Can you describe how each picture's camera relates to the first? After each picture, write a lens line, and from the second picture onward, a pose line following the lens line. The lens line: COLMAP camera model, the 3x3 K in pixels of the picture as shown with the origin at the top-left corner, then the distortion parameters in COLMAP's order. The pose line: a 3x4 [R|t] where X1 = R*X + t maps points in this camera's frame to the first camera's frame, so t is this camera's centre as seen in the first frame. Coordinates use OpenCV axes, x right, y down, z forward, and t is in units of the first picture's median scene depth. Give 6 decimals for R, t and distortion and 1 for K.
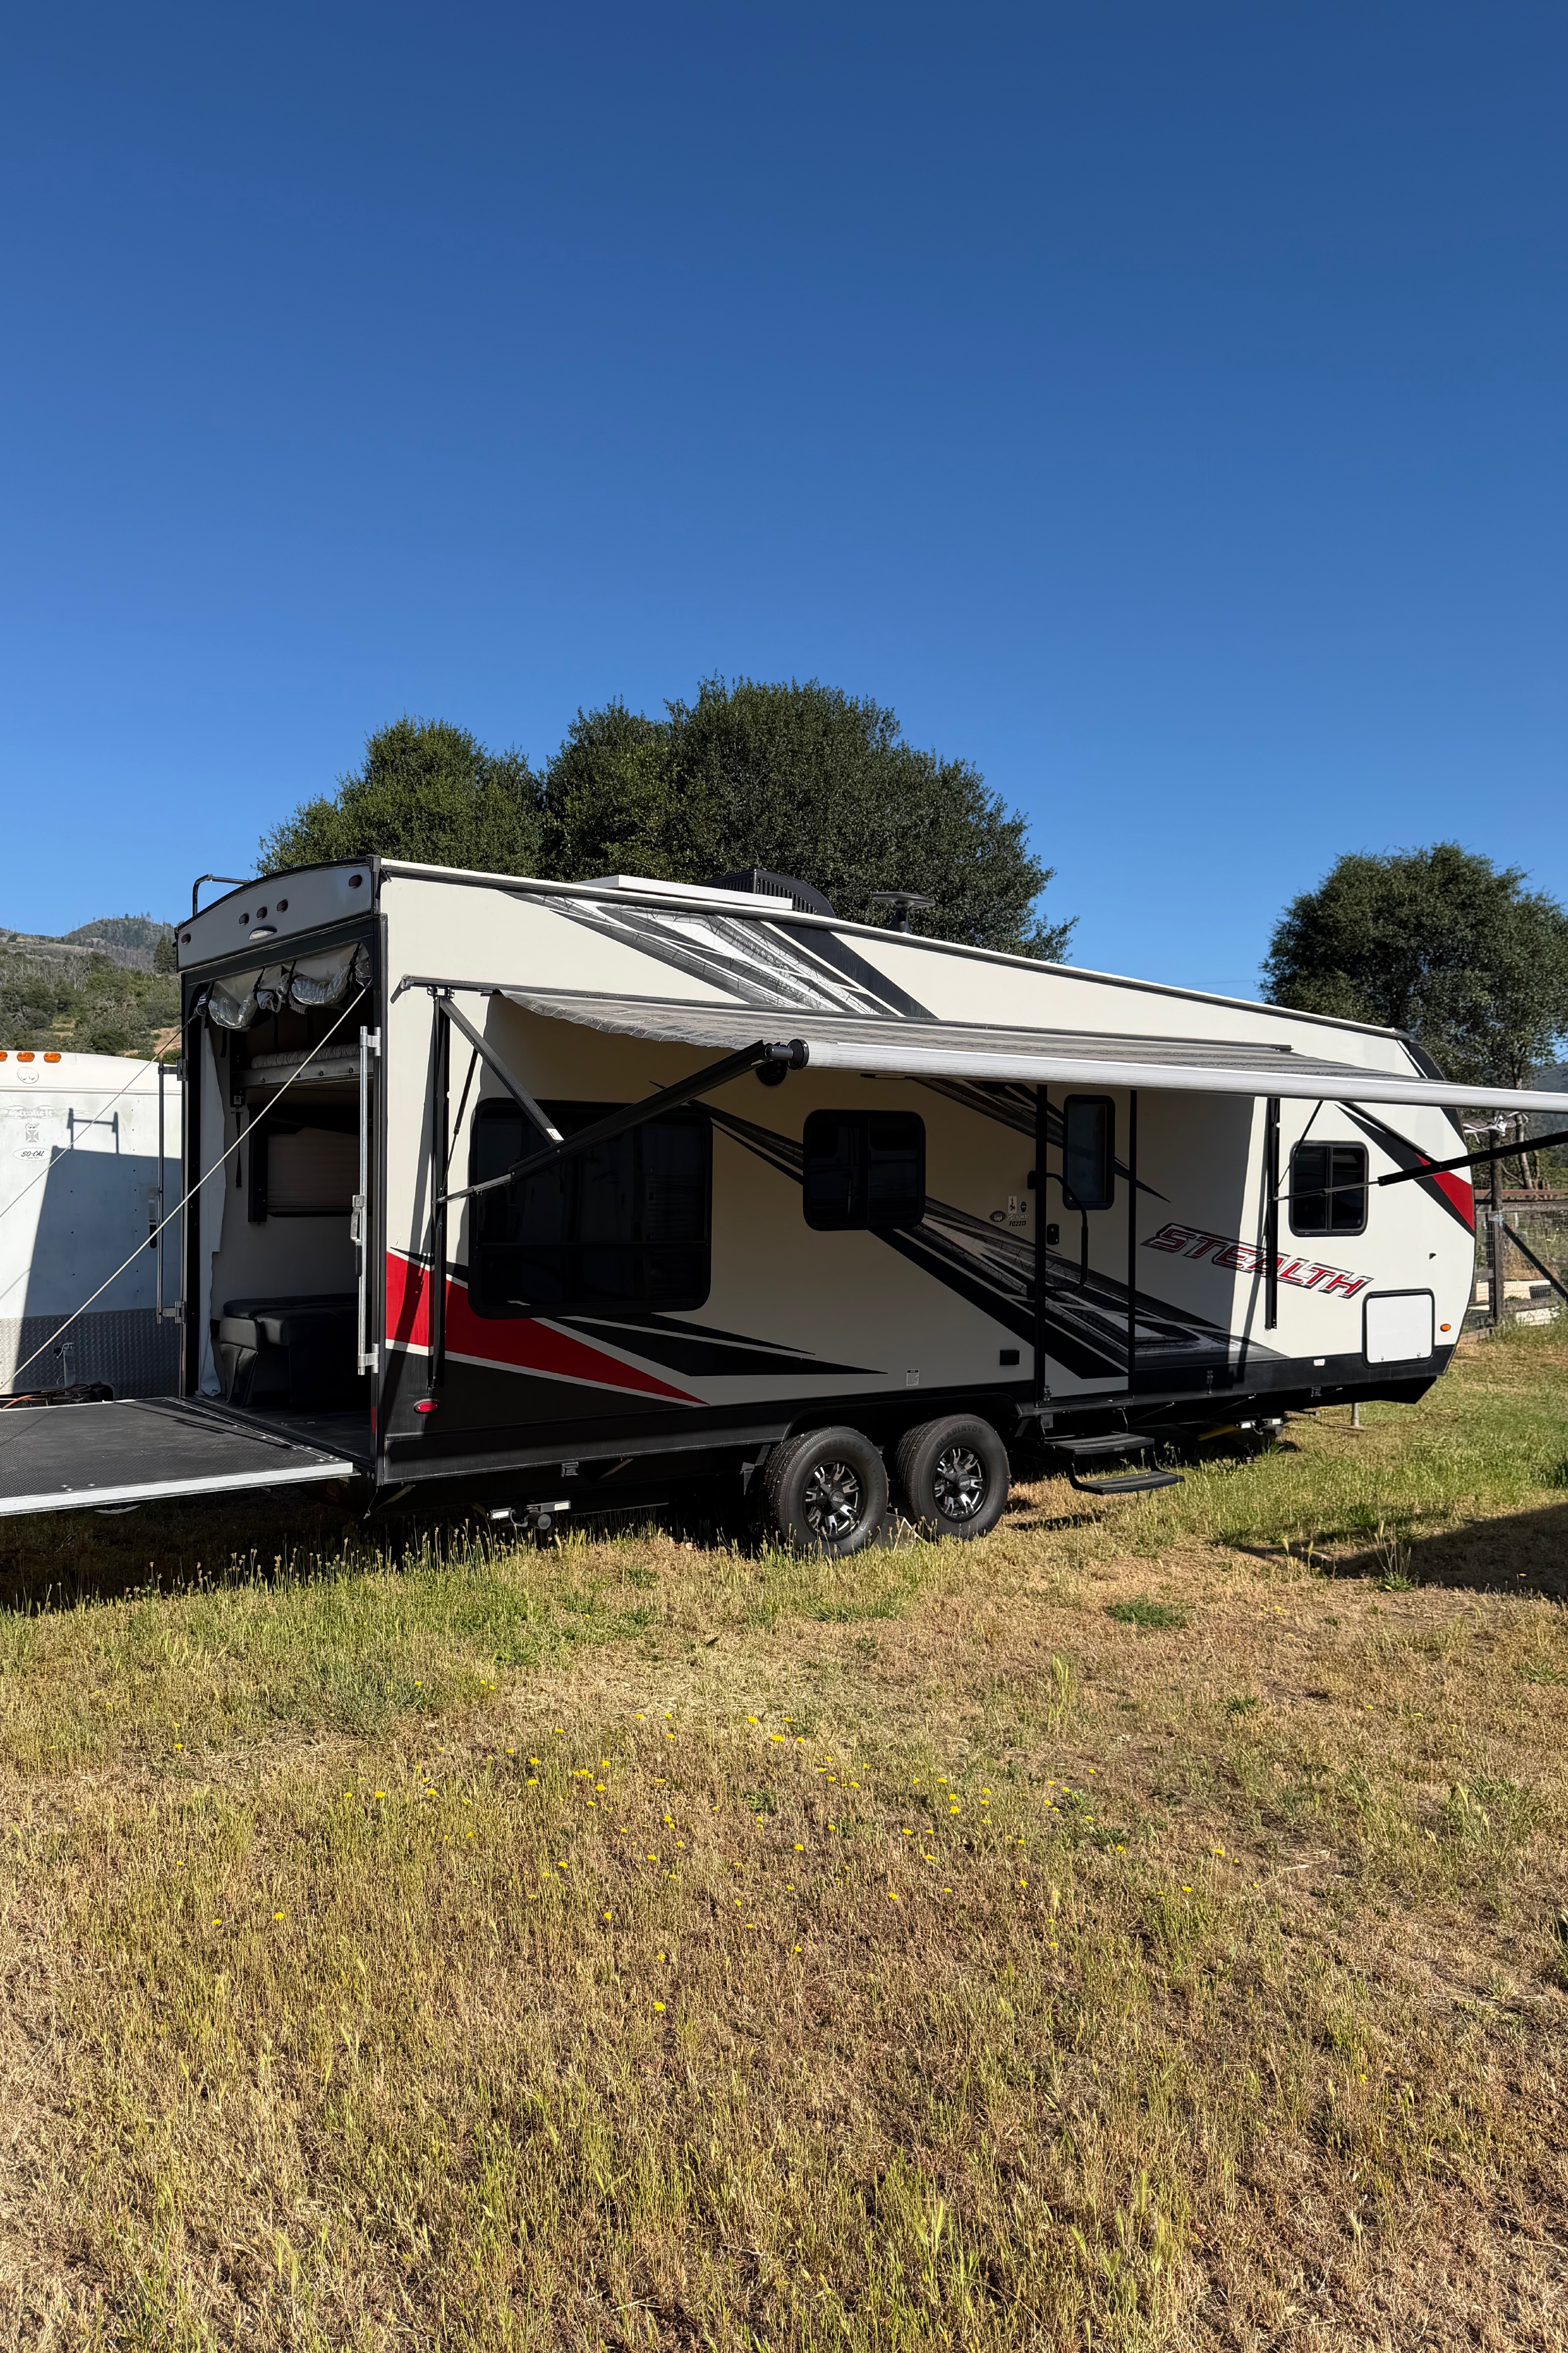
lens RADIAL K [[1629.5, 0, 775.0], [0, 1629.5, 1188.6], [0, 0, 1]] dist [0.046935, -0.066651]
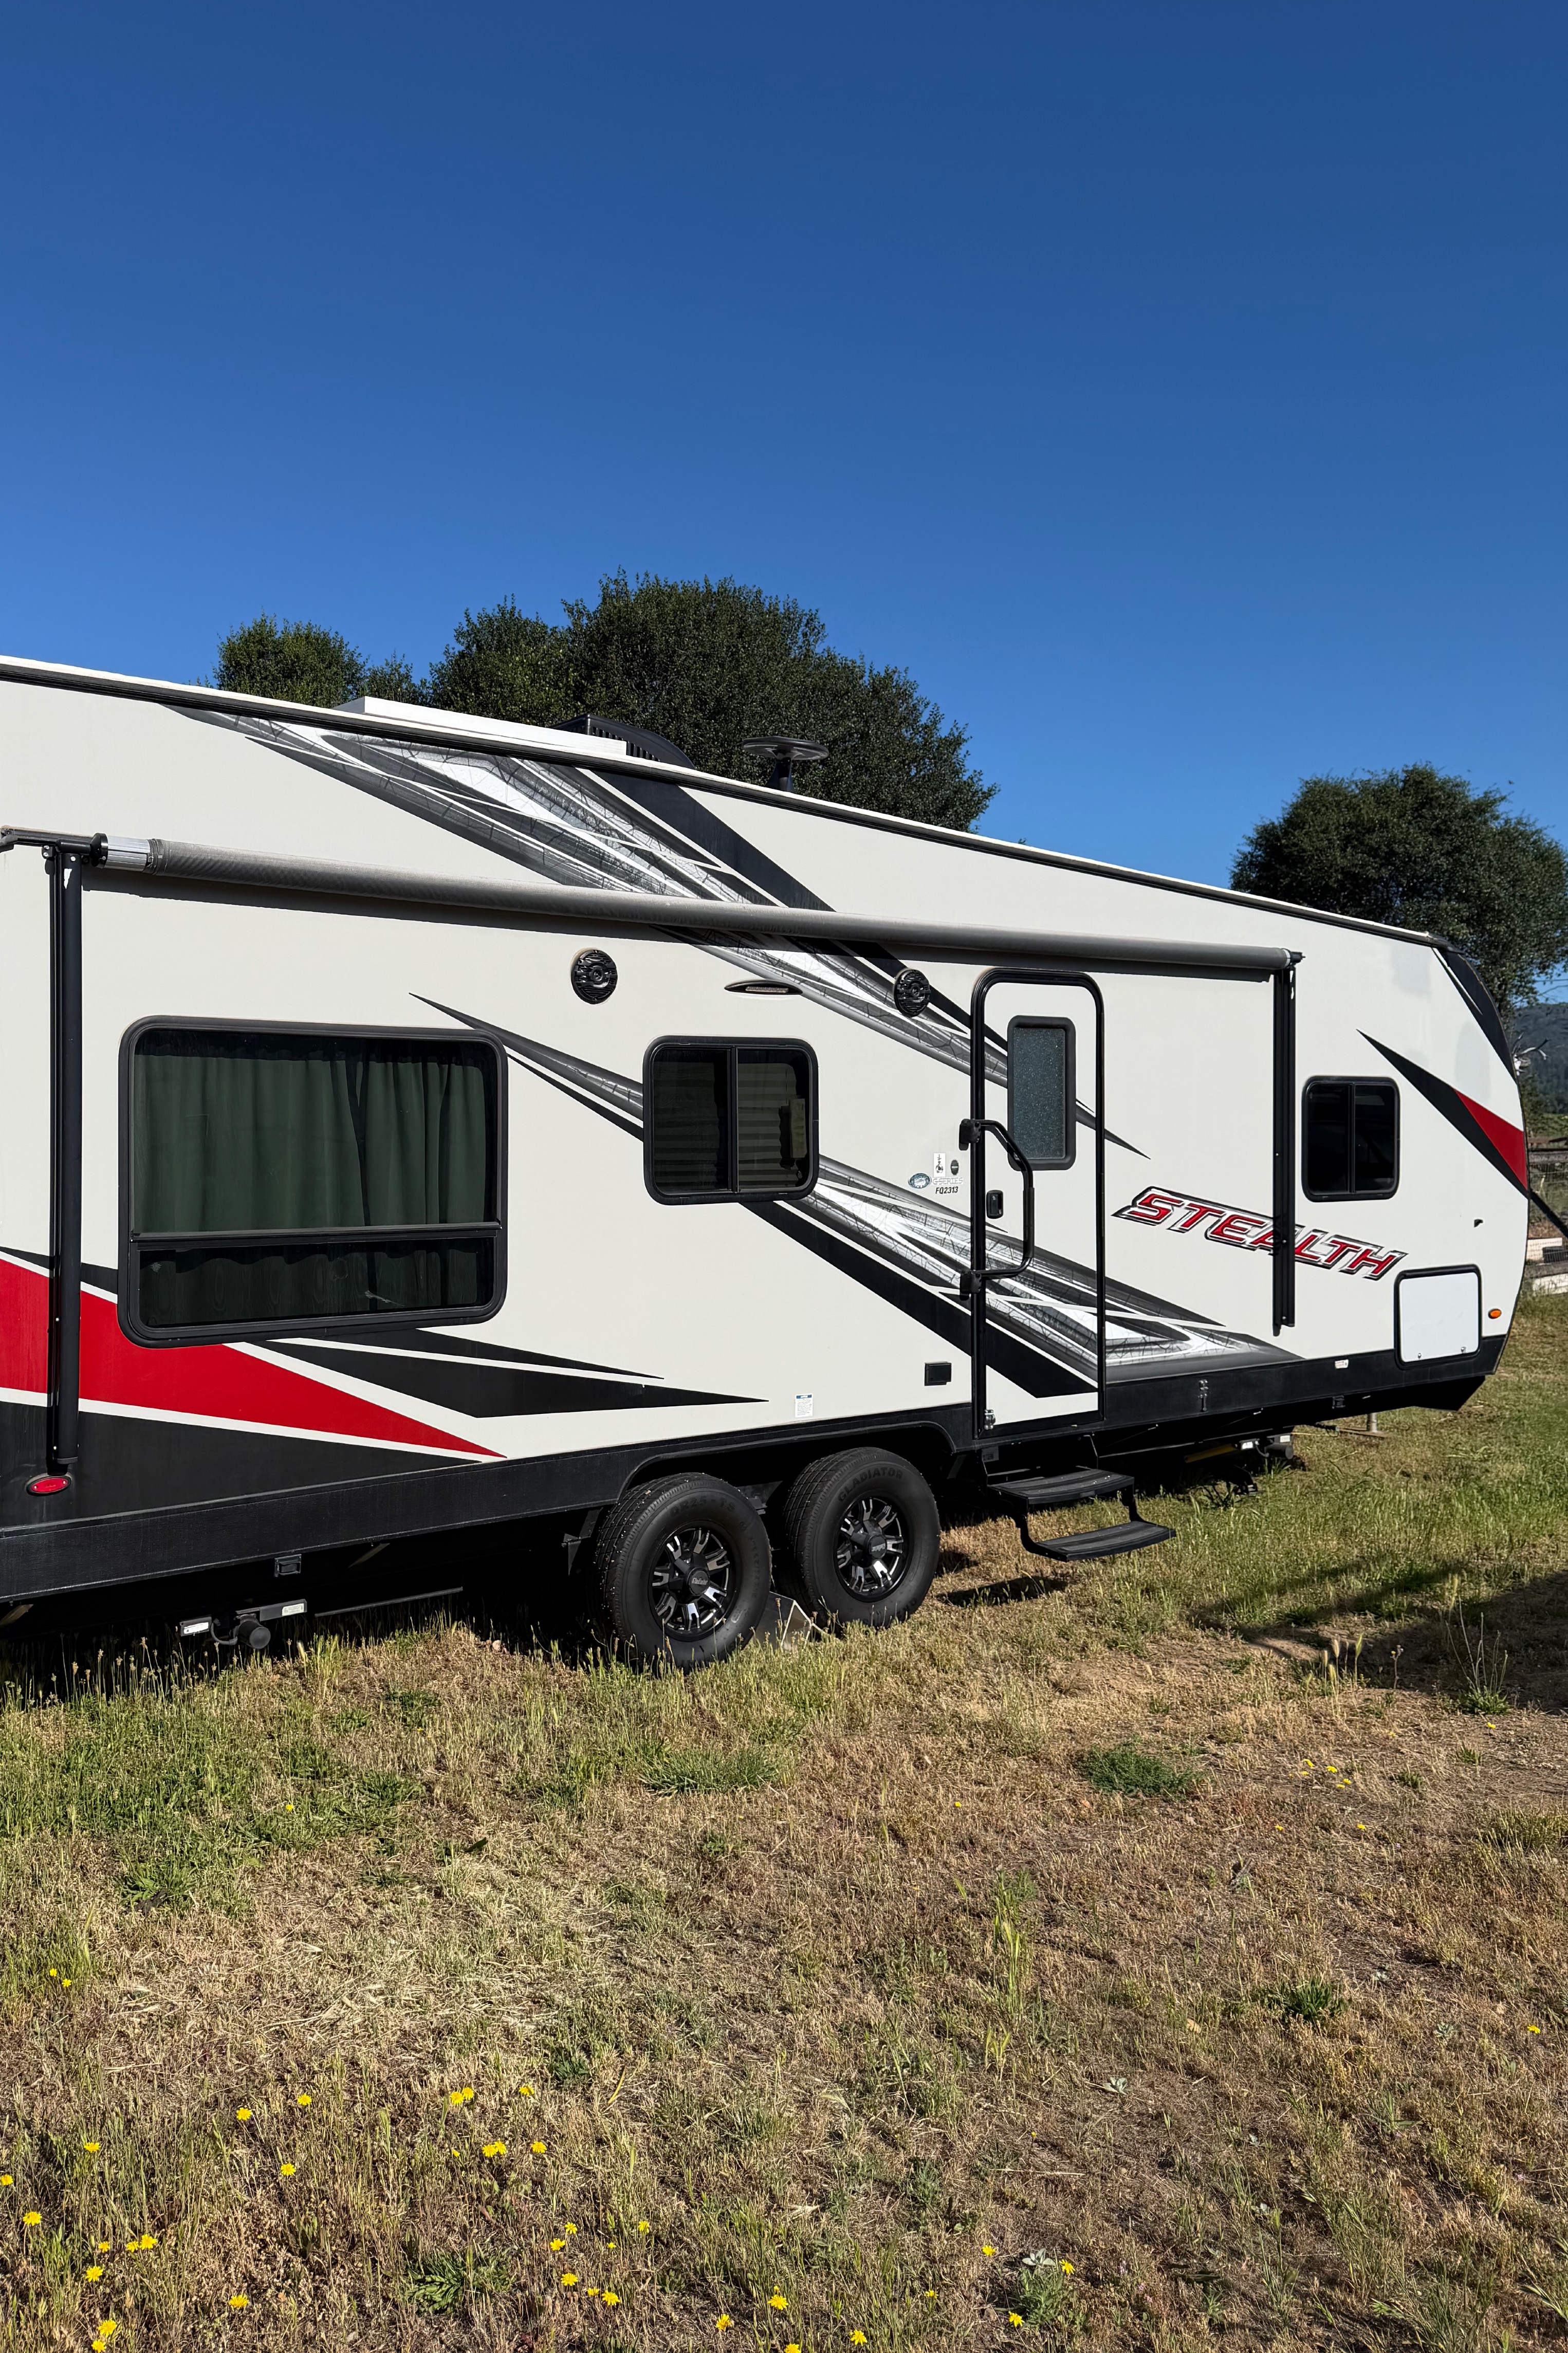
lens RADIAL K [[1688.5, 0, 787.9], [0, 1688.5, 1142.0], [0, 0, 1]] dist [0.052648, -0.136009]
pose [[0.999045, -0.011614, 0.042120, 0.045150], [0.011716, 0.999929, -0.002181, 0.000314], [-0.042092, 0.002672, 0.999110, 0.241188]]
